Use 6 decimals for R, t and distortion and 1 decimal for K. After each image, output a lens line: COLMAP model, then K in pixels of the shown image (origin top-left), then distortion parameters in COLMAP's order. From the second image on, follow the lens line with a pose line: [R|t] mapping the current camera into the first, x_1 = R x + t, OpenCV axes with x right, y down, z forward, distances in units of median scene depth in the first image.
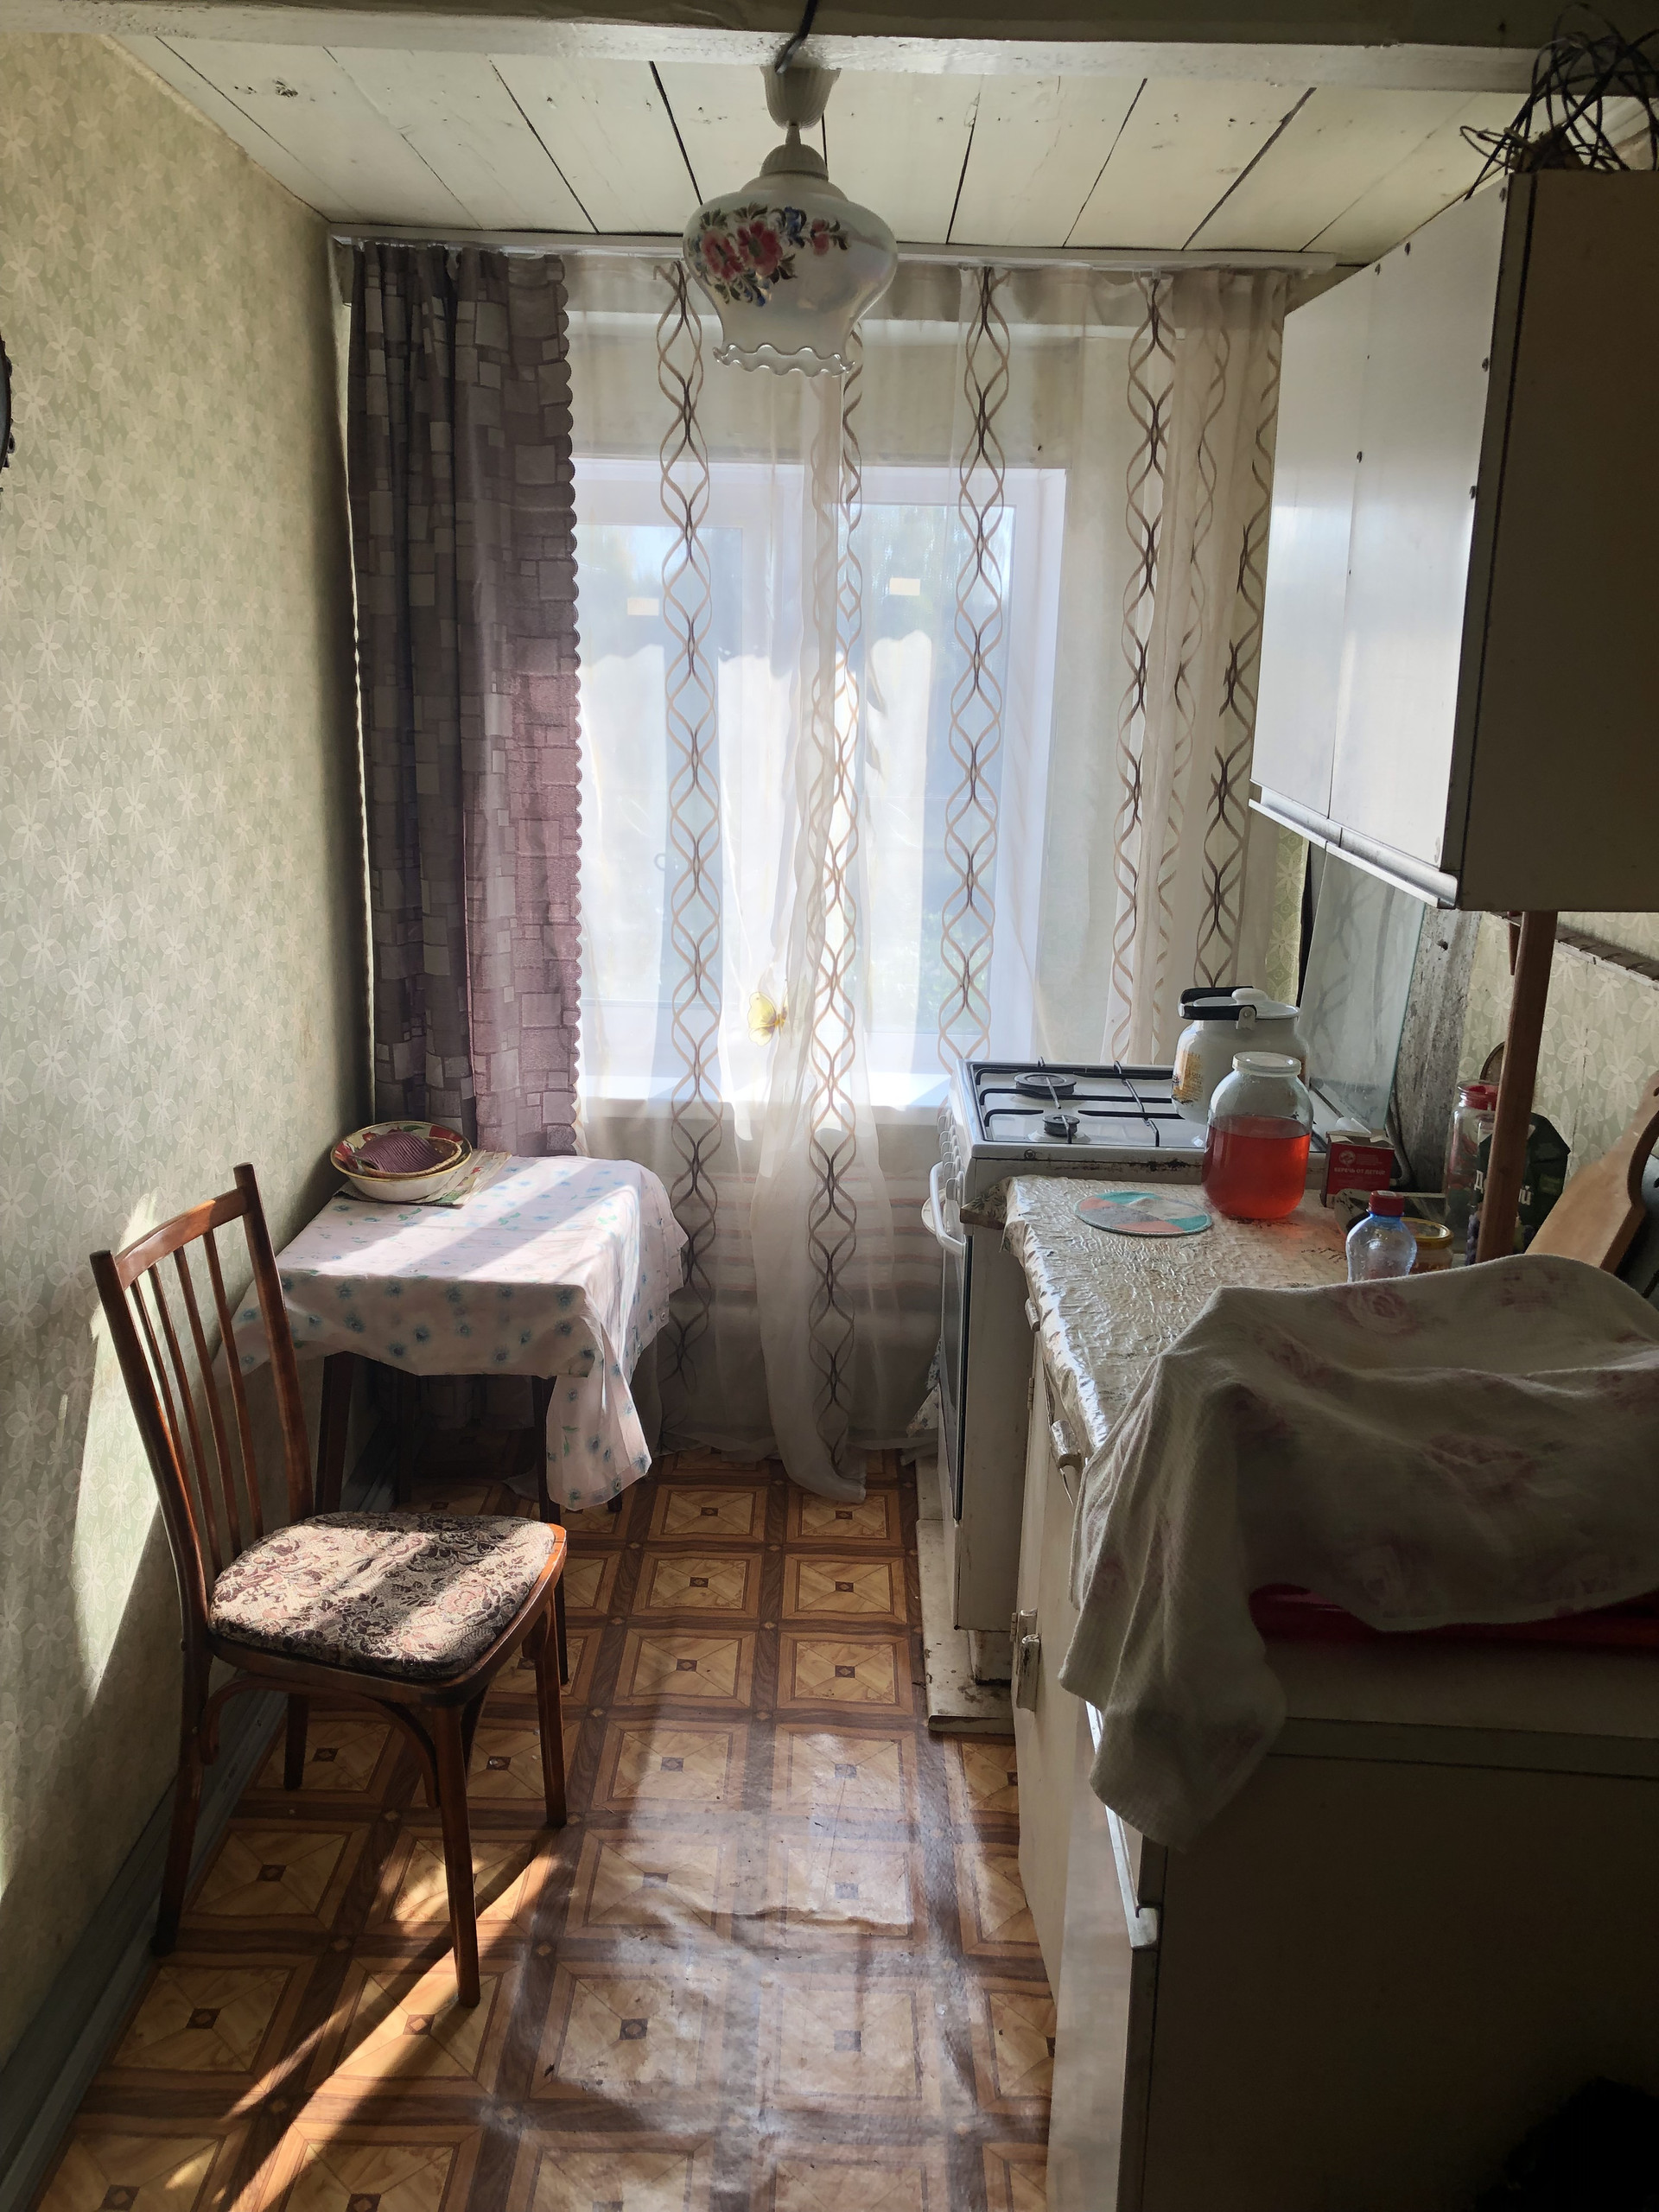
lens RADIAL K [[1826.0, 0, 828.2], [0, 1826.0, 1114.8], [0, 0, 1]] dist [0.039921, -0.036509]
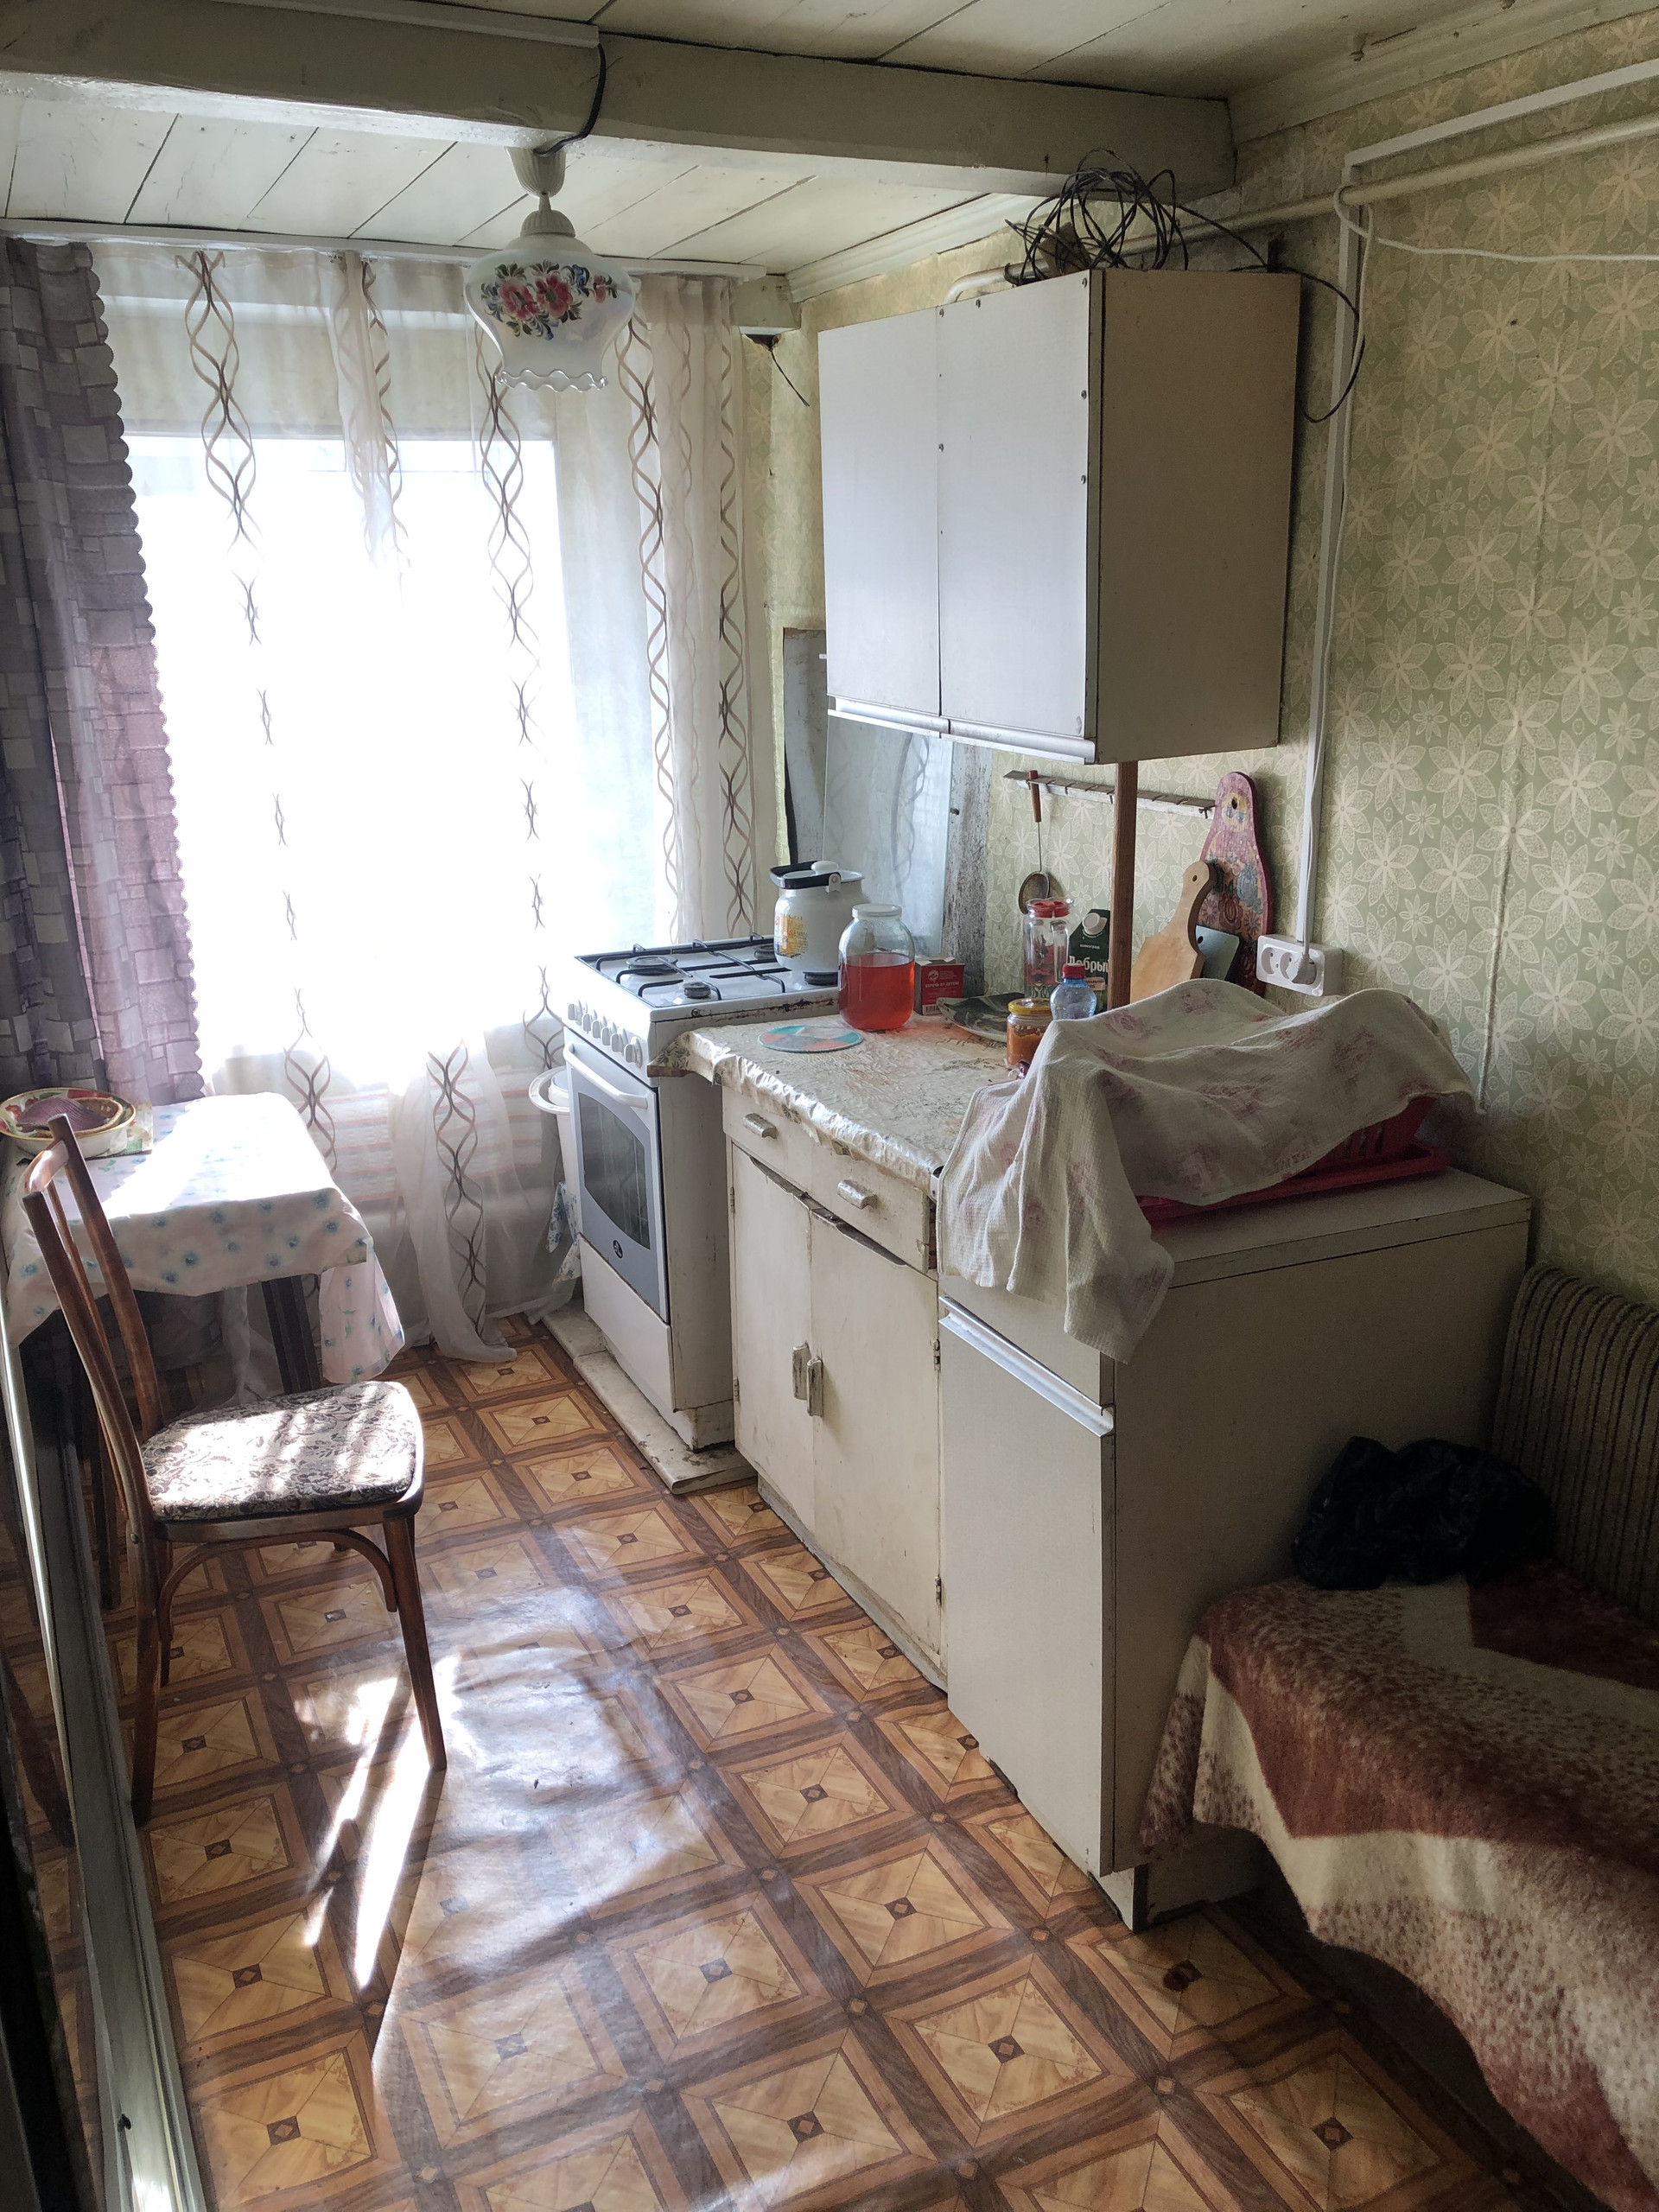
lens RADIAL K [[1826.0, 0, 867.4], [0, 1826.0, 1133.8], [0, 0, 1]] dist [0.039921, -0.036509]
pose [[0.889175, -0.174680, 0.422911, -0.286327], [0.156101, 0.984618, 0.078484, 0.021218], [-0.430116, -0.003769, 0.902766, -0.147607]]
